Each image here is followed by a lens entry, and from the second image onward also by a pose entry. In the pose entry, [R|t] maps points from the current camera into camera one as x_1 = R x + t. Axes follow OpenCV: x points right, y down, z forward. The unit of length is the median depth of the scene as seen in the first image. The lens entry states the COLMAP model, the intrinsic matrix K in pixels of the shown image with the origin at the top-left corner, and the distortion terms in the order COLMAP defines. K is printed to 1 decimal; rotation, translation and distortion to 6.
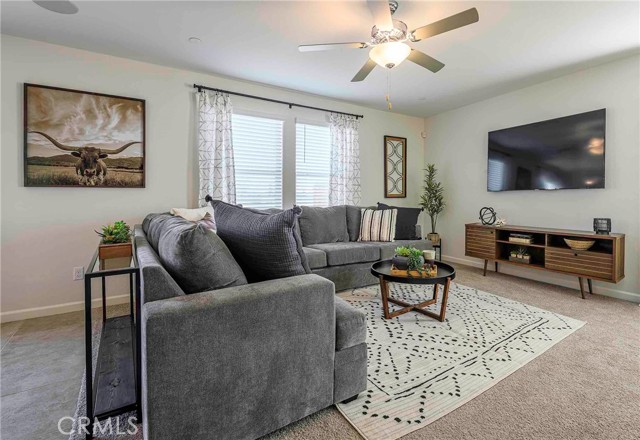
lens RADIAL K [[328.4, 0, 352.1], [0, 328.4, 195.1], [0, 0, 1]] dist [-0.039616, 0.000530]
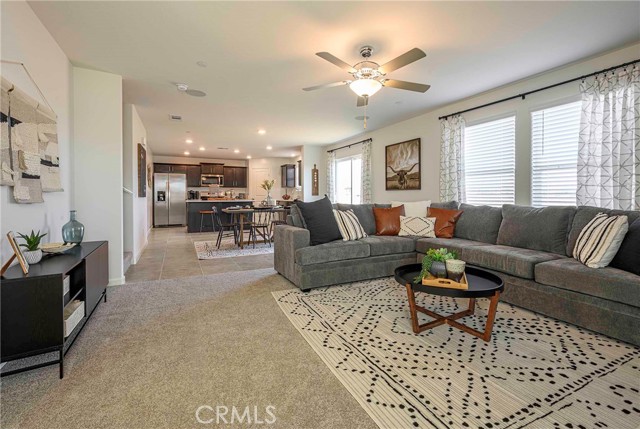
lens RADIAL K [[285.4, 0, 326.8], [0, 285.4, 203.8], [0, 0, 1]] dist [-0.000935, -0.000803]
pose [[-0.180046, 0.022377, -0.983404, 0.969006], [-0.006630, 0.999691, 0.023962, 0.021251], [0.983636, 0.010834, -0.179842, 0.815338]]
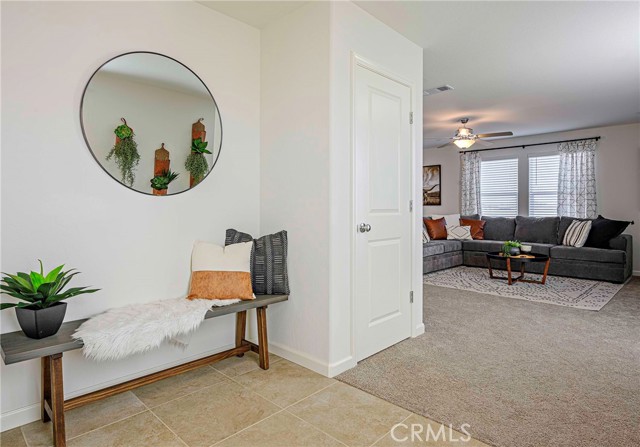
lens RADIAL K [[366.4, 0, 322.9], [0, 366.4, 217.5], [0, 0, 1]] dist [-0.001725, 0.000953]
pose [[0.148053, 0.019187, -0.988793, 1.738932], [-0.005186, 0.999813, 0.018625, 0.018968], [0.988966, 0.002370, 0.148125, -0.152802]]
